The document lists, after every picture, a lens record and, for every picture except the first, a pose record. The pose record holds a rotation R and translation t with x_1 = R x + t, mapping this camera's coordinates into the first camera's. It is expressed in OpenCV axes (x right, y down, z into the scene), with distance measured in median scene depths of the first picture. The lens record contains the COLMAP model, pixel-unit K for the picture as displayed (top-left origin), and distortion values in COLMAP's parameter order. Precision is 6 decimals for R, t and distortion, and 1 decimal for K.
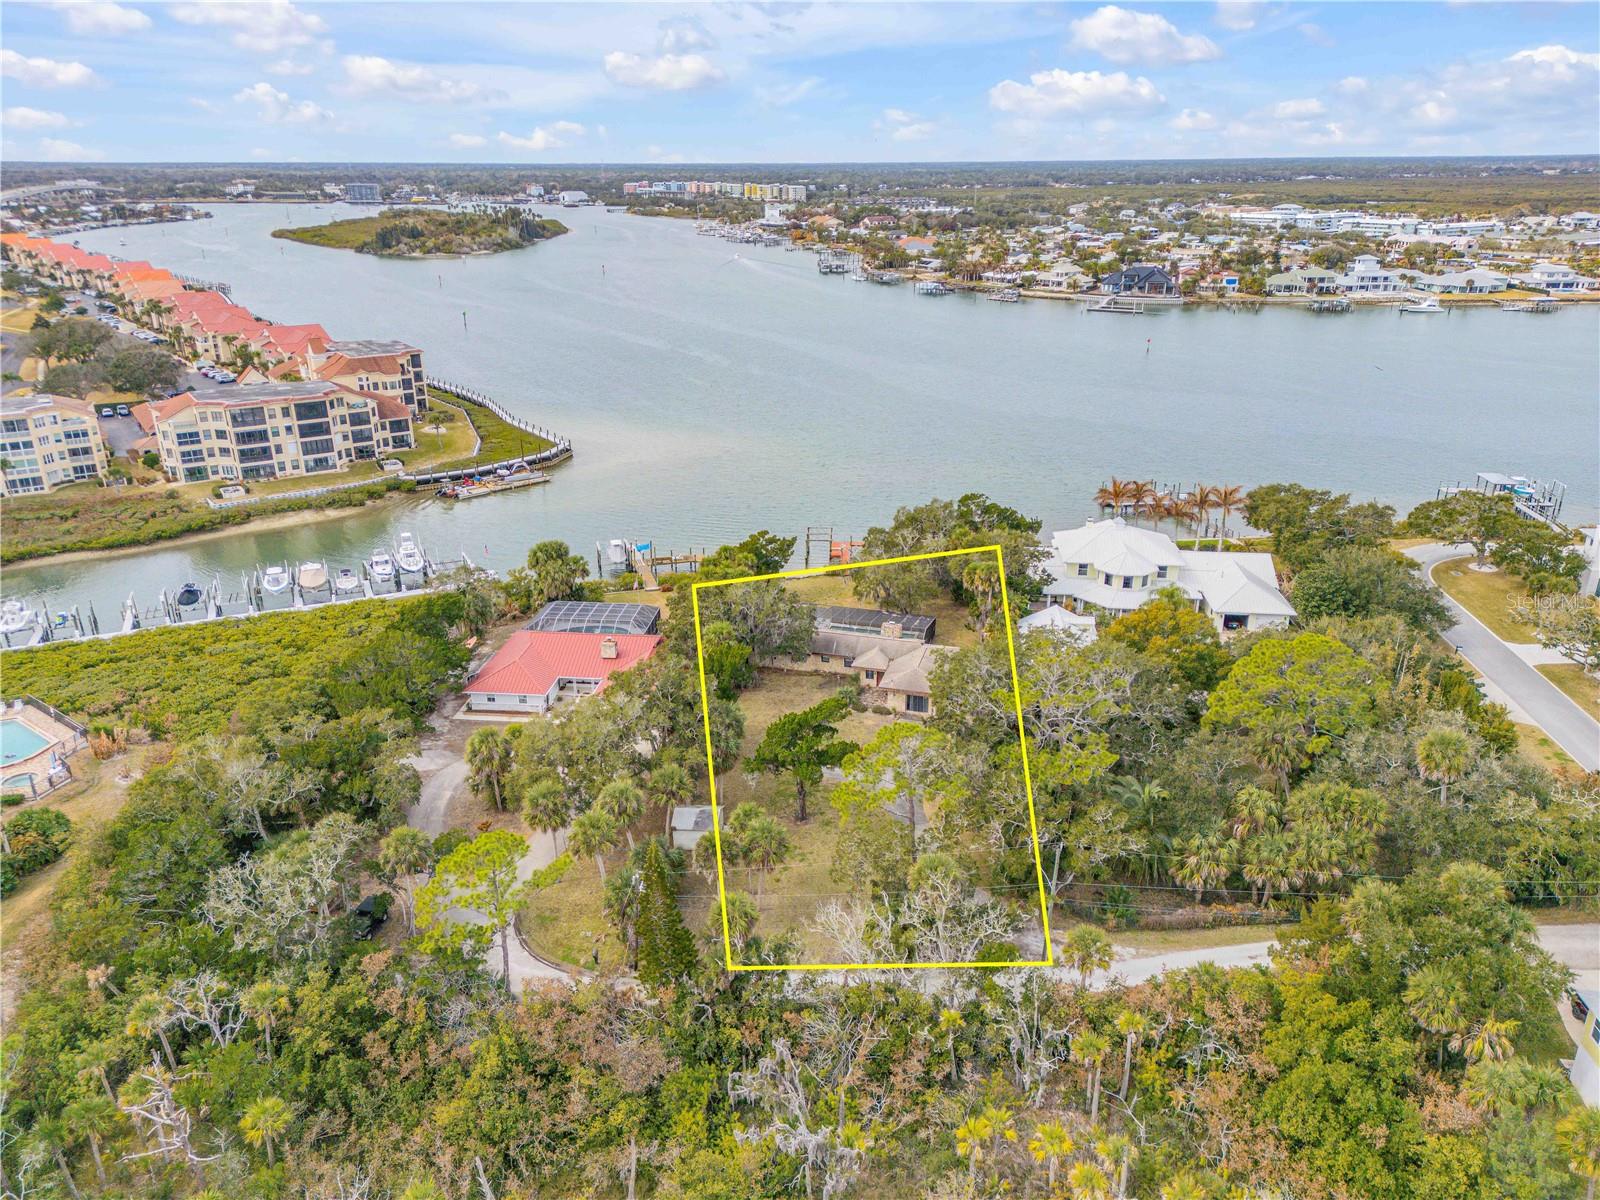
lens RADIAL K [[1118.2, 0, 798.5], [0, 1118.2, 601.7], [0, 0, 1]] dist [0.079952, -0.076619]
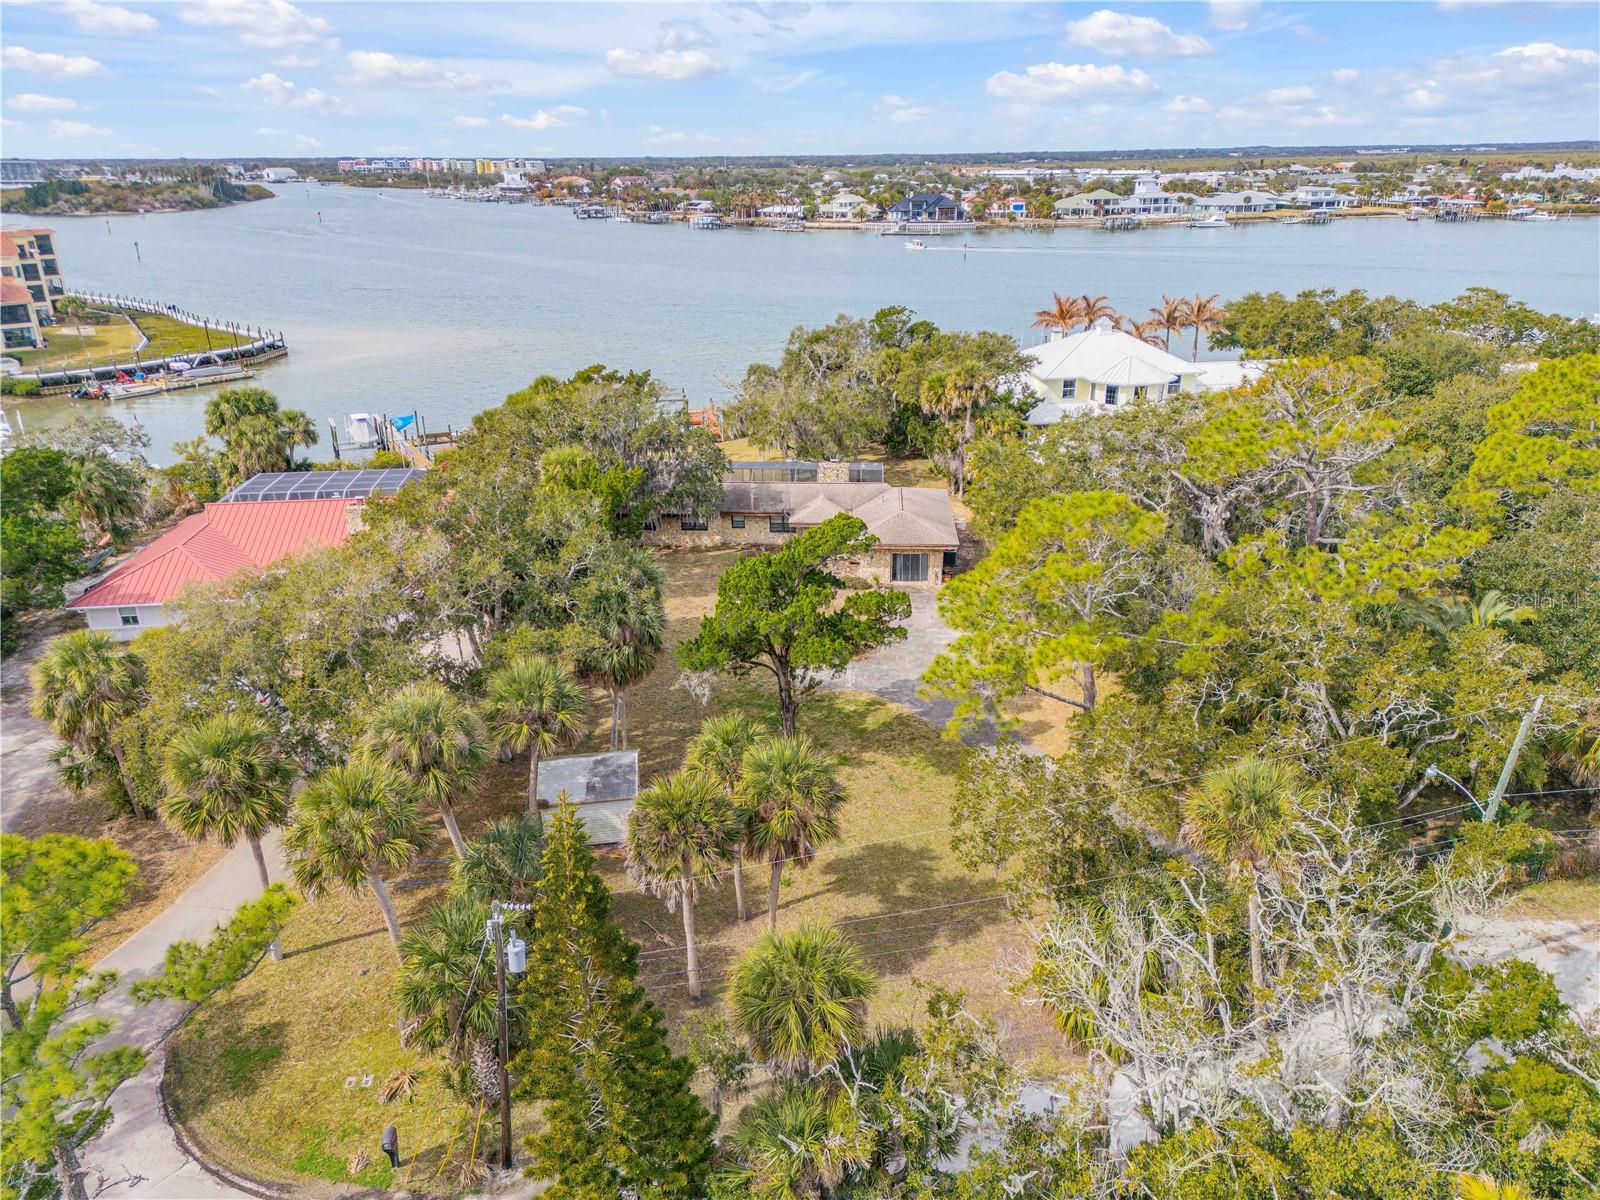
lens RADIAL K [[1118.2, 0, 798.5], [0, 1118.2, 601.7], [0, 0, 1]] dist [0.079952, -0.076619]
pose [[0.976189, -0.085151, 0.199508, -0.043681], [0.084902, 0.996341, 0.009822, 0.057441], [-0.199614, 0.007351, 0.979847, 0.243747]]
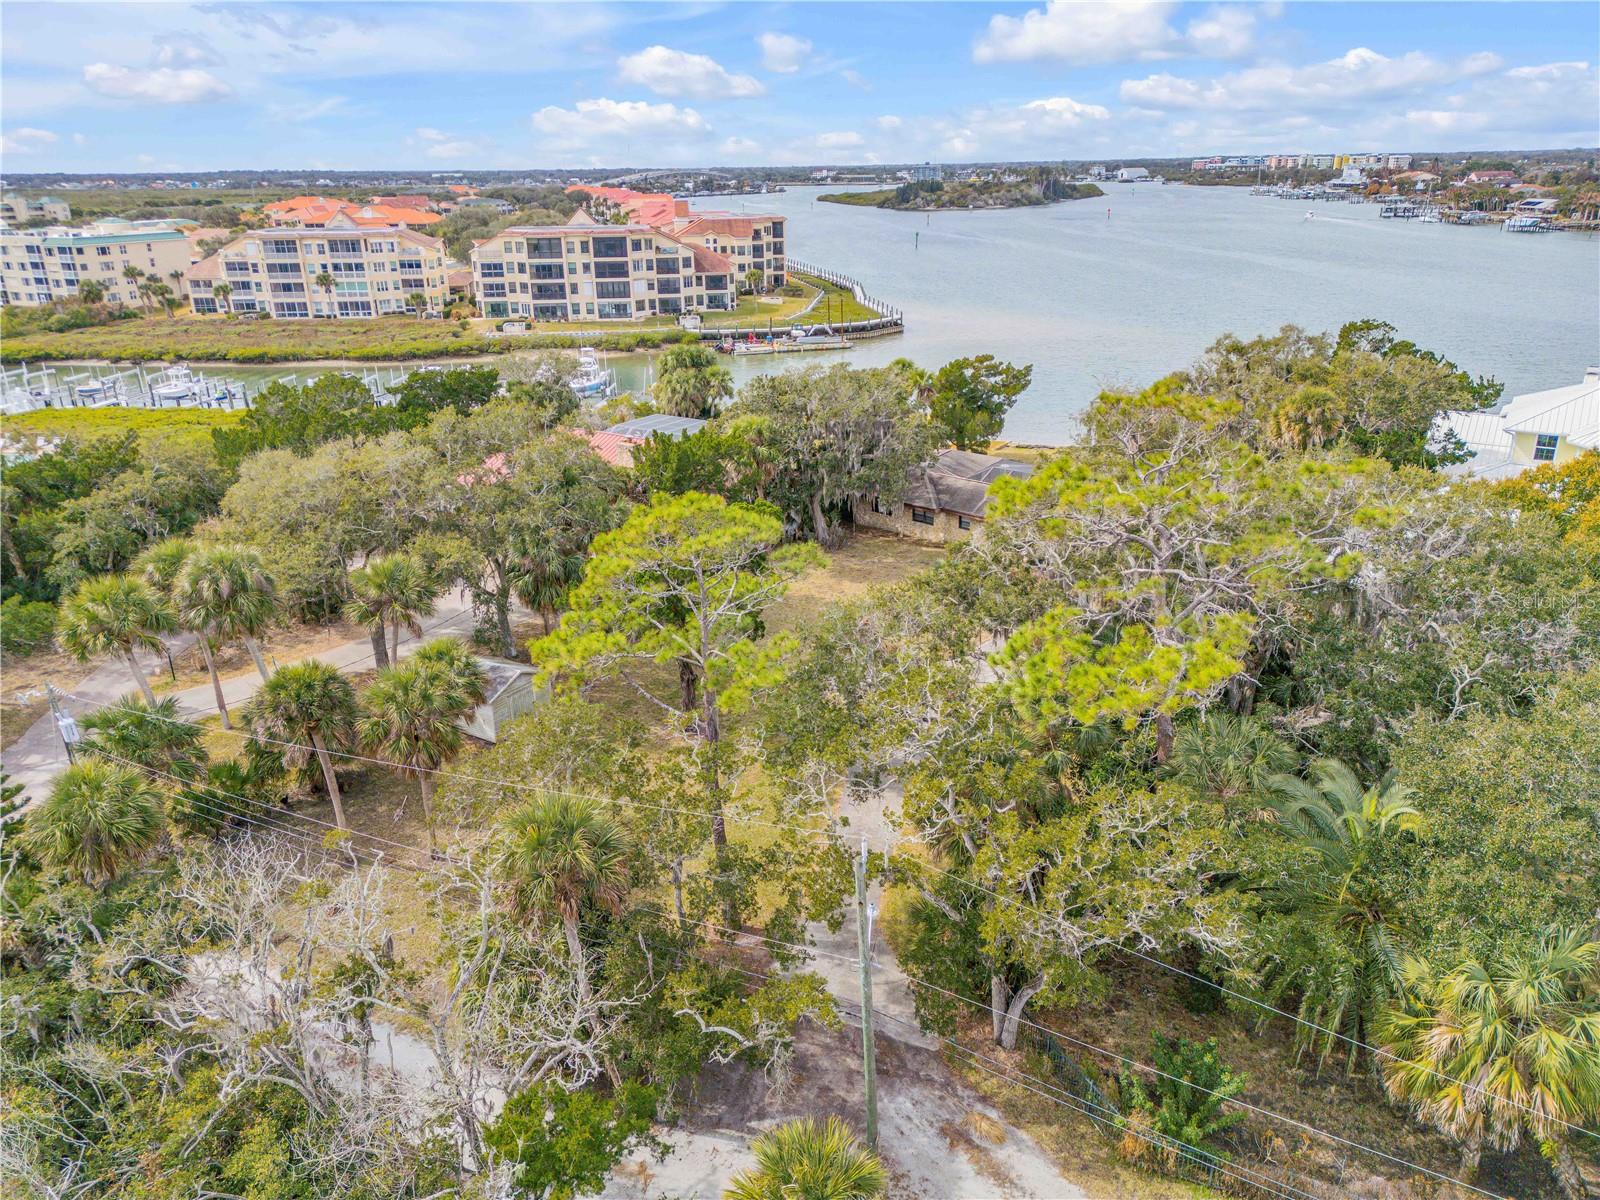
lens RADIAL K [[1118.2, 0, 798.5], [0, 1118.2, 601.7], [0, 0, 1]] dist [0.079952, -0.076619]
pose [[0.889183, 0.156034, -0.430125, 0.129257], [-0.156361, 0.987085, 0.034840, 0.053395], [0.430006, 0.036275, 0.902097, 0.268585]]
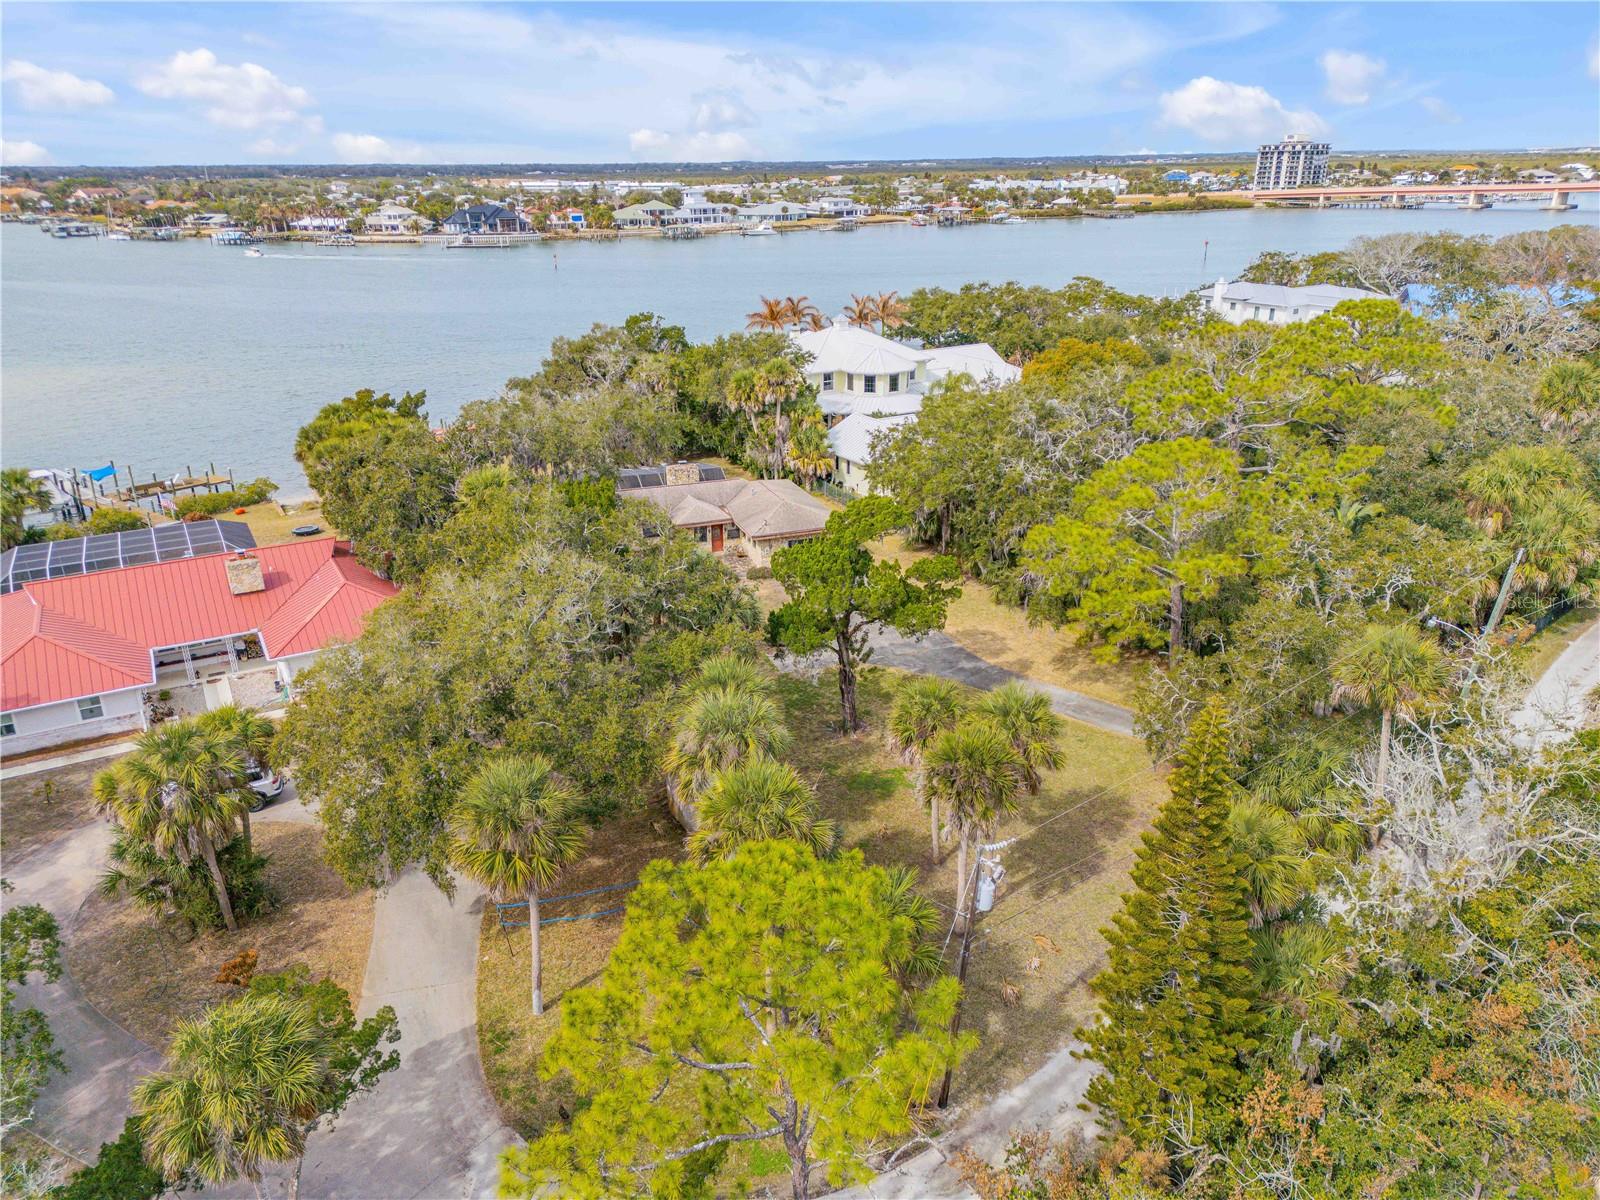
lens RADIAL K [[1118.2, 0, 798.5], [0, 1118.2, 601.7], [0, 0, 1]] dist [0.079952, -0.076619]
pose [[0.809235, -0.219167, 0.545073, -0.146319], [0.222975, 0.972965, 0.060180, 0.046390], [-0.543526, 0.072838, 0.836226, 0.272287]]
